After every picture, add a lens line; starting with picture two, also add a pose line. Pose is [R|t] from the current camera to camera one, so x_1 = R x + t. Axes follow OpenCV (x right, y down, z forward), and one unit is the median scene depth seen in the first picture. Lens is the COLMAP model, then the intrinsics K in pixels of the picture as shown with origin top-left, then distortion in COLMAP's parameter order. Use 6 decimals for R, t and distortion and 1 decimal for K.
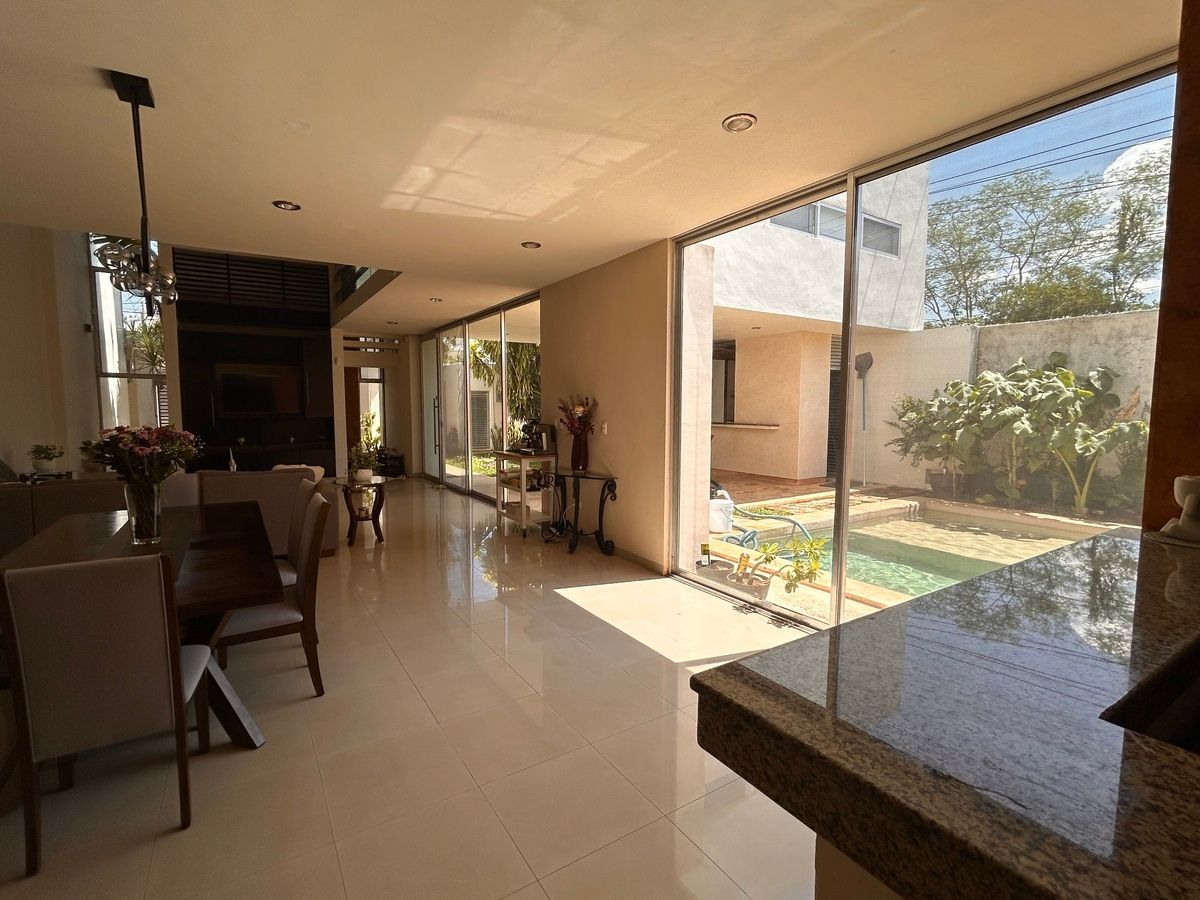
lens RADIAL K [[560.3, 0, 599.4], [0, 560.3, 452.3], [0, 0, 1]] dist [0.000395, 0.000077]
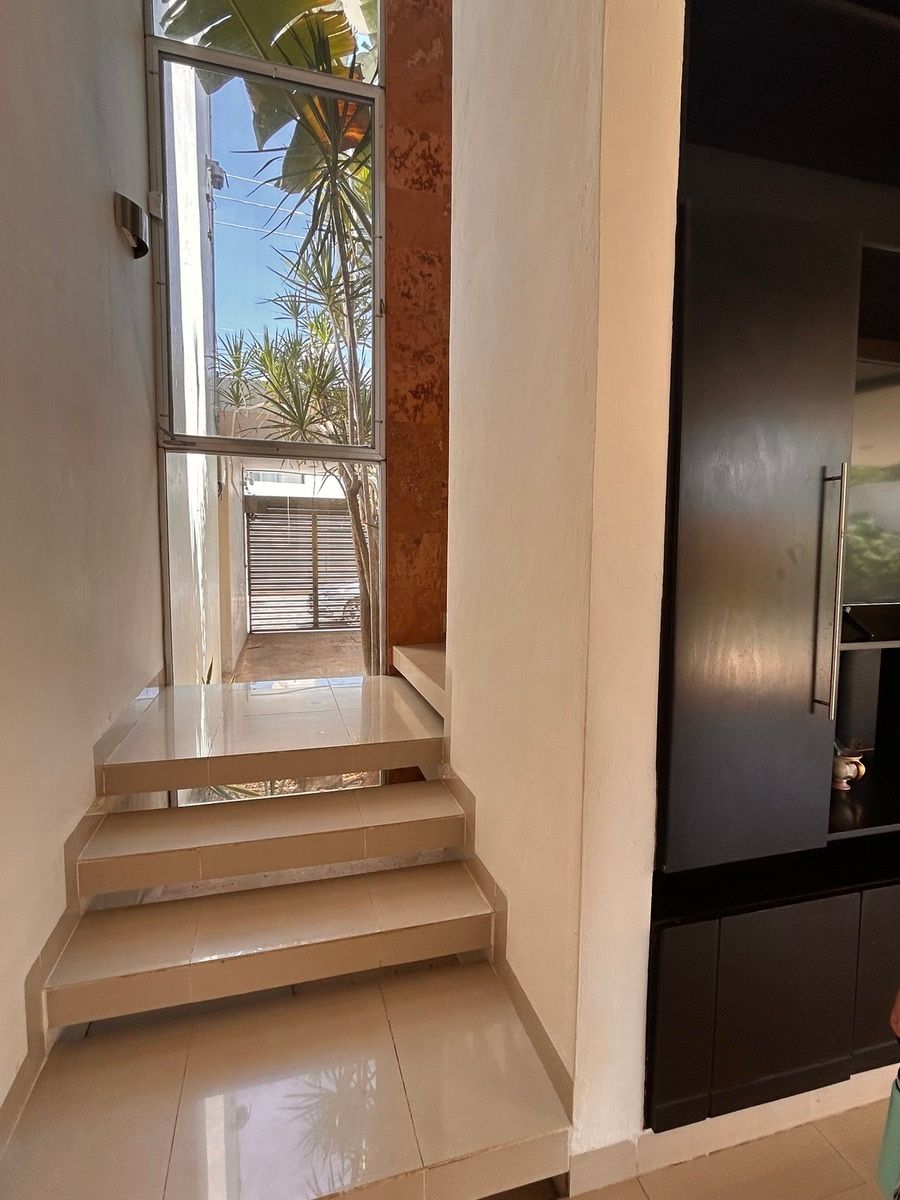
lens RADIAL K [[610.3, 0, 450.3], [0, 610.3, 597.3], [0, 0, 1]] dist [0.006592, 0.000929]
pose [[0.957965, 0.031177, -0.285185, -0.619829], [-0.030702, 0.999510, 0.006138, -0.053295], [0.285237, 0.002876, 0.958453, 0.697038]]
